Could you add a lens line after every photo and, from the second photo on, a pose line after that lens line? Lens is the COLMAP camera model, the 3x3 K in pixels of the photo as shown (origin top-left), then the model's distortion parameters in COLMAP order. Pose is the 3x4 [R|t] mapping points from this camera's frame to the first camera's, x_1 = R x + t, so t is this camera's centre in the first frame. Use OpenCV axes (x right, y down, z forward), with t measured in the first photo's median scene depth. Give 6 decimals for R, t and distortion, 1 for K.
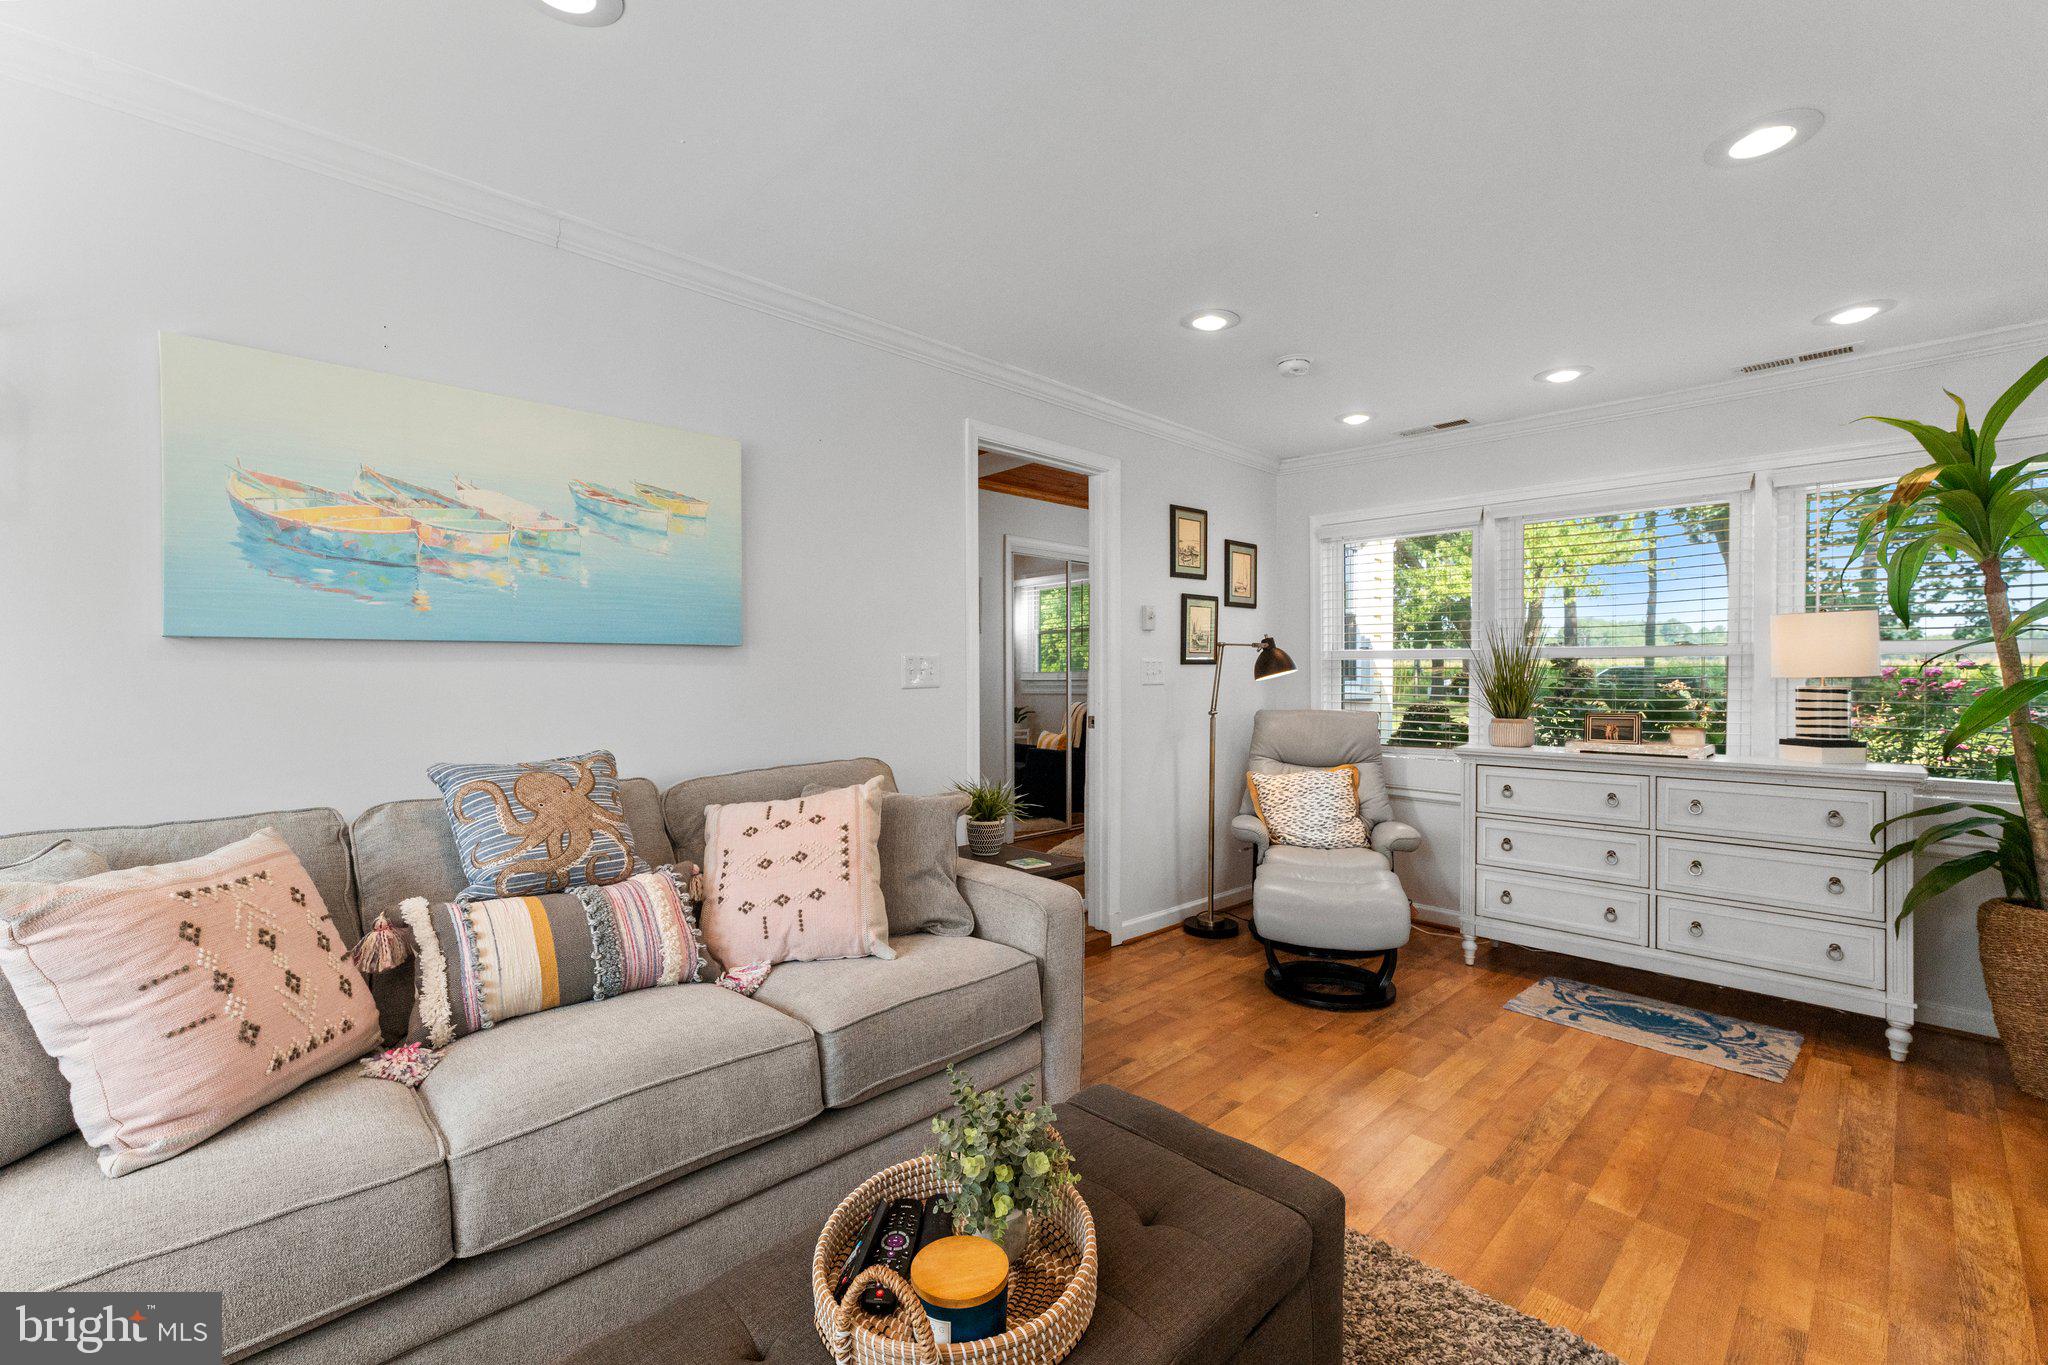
lens RADIAL K [[818.4, 0, 1019.8], [0, 818.4, 676.4], [0, 0, 1]] dist [0.000797, 0.000165]
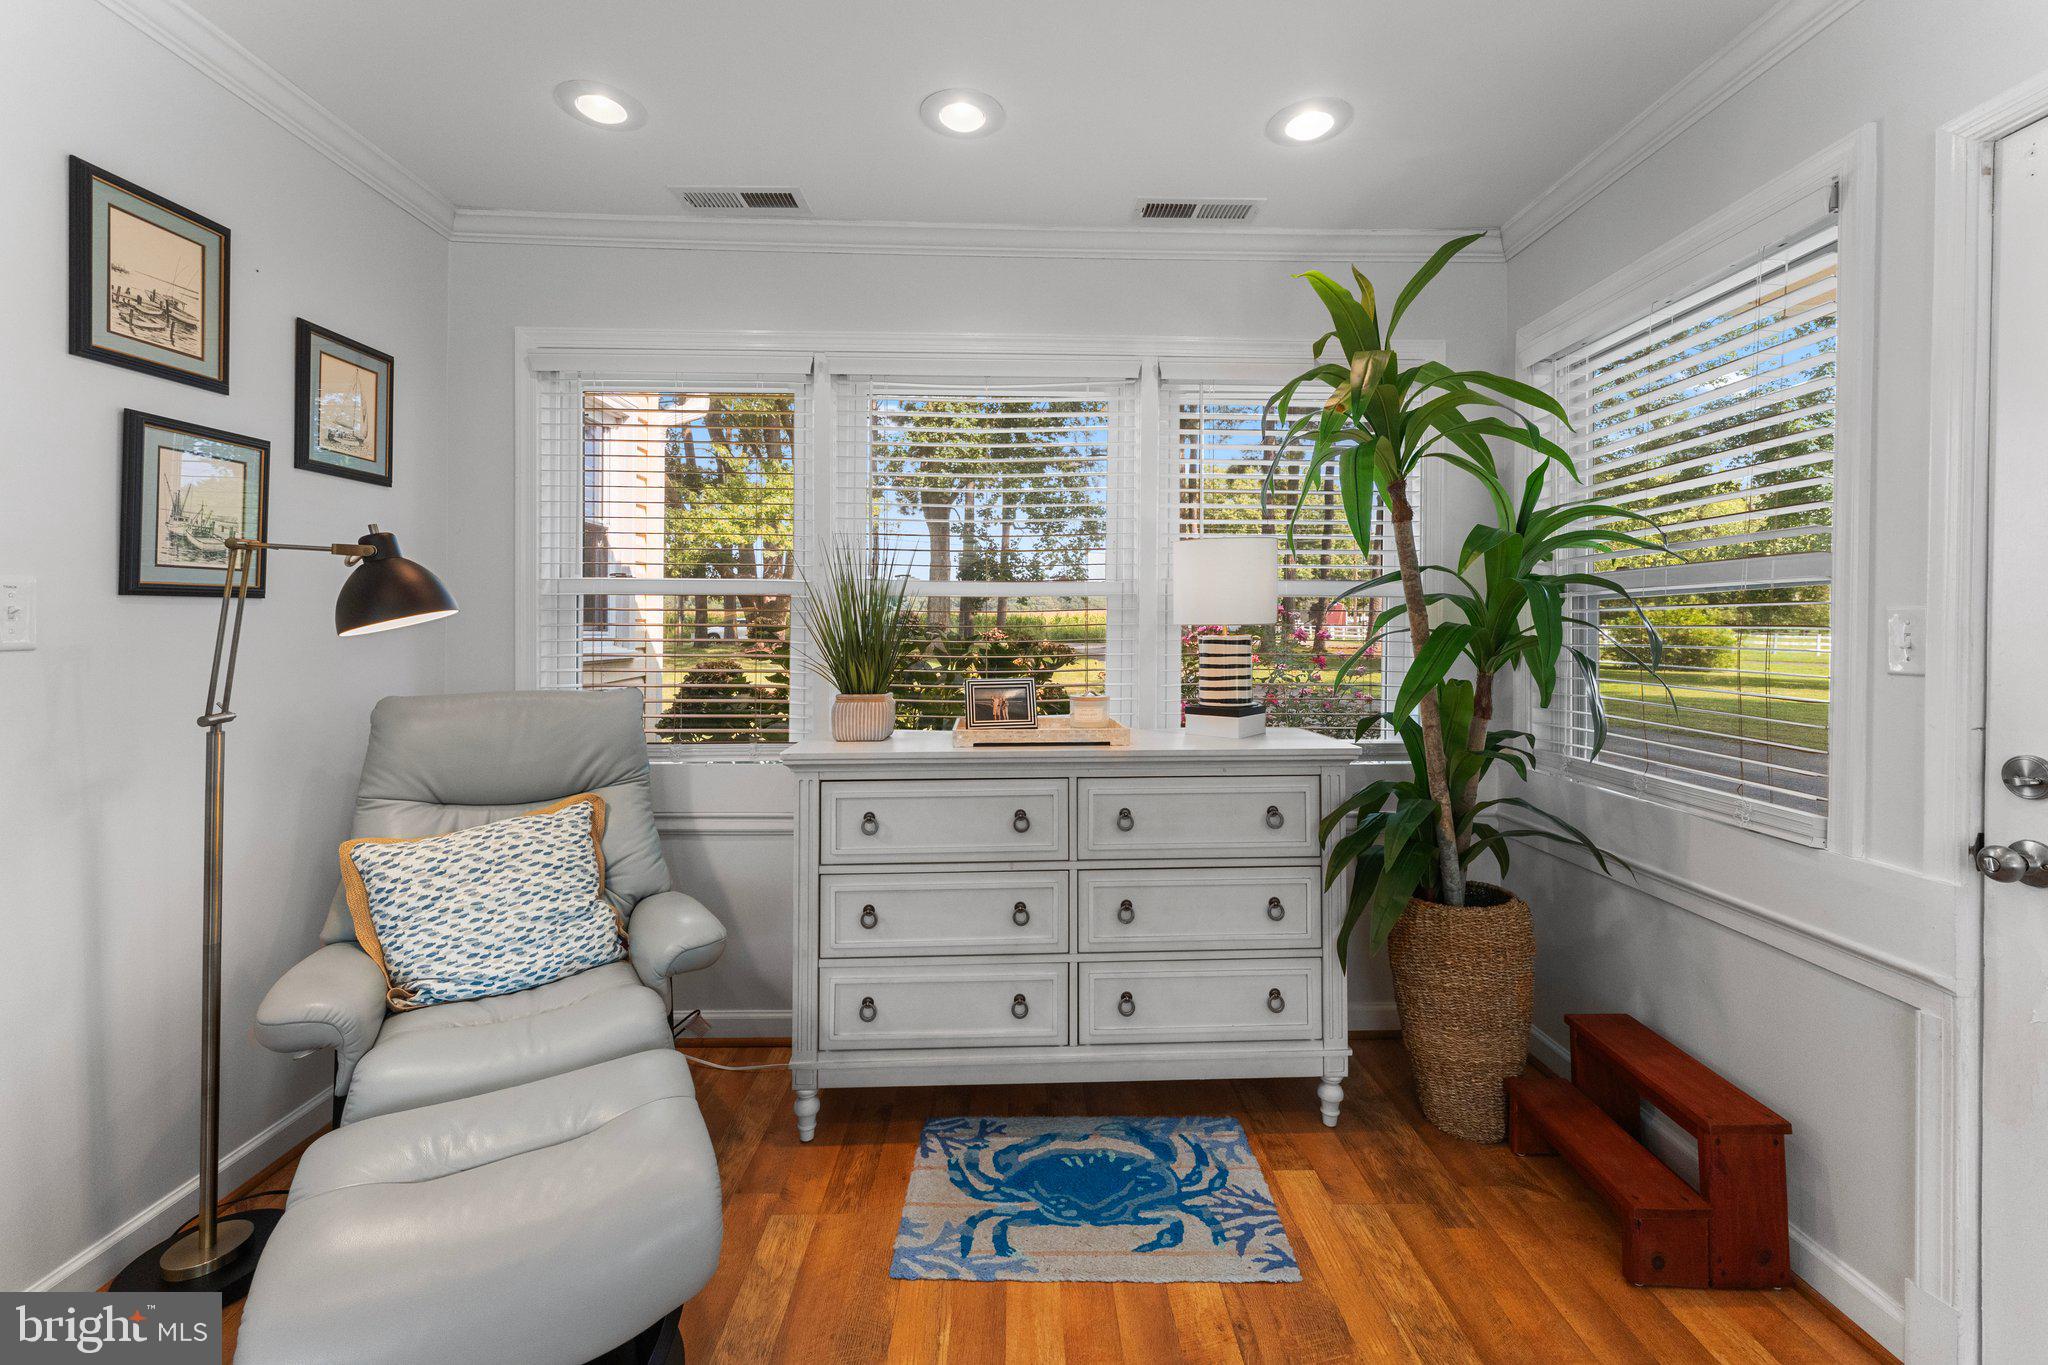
lens RADIAL K [[859.9, 0, 1048.3], [0, 859.9, 611.4], [0, 0, 1]] dist [-0.000088, 0.000373]
pose [[0.656073, 0.008788, 0.754647, 0.194597], [0.002277, 0.999905, -0.013624, -0.000522], [-0.754694, 0.010657, 0.655990, 0.448493]]
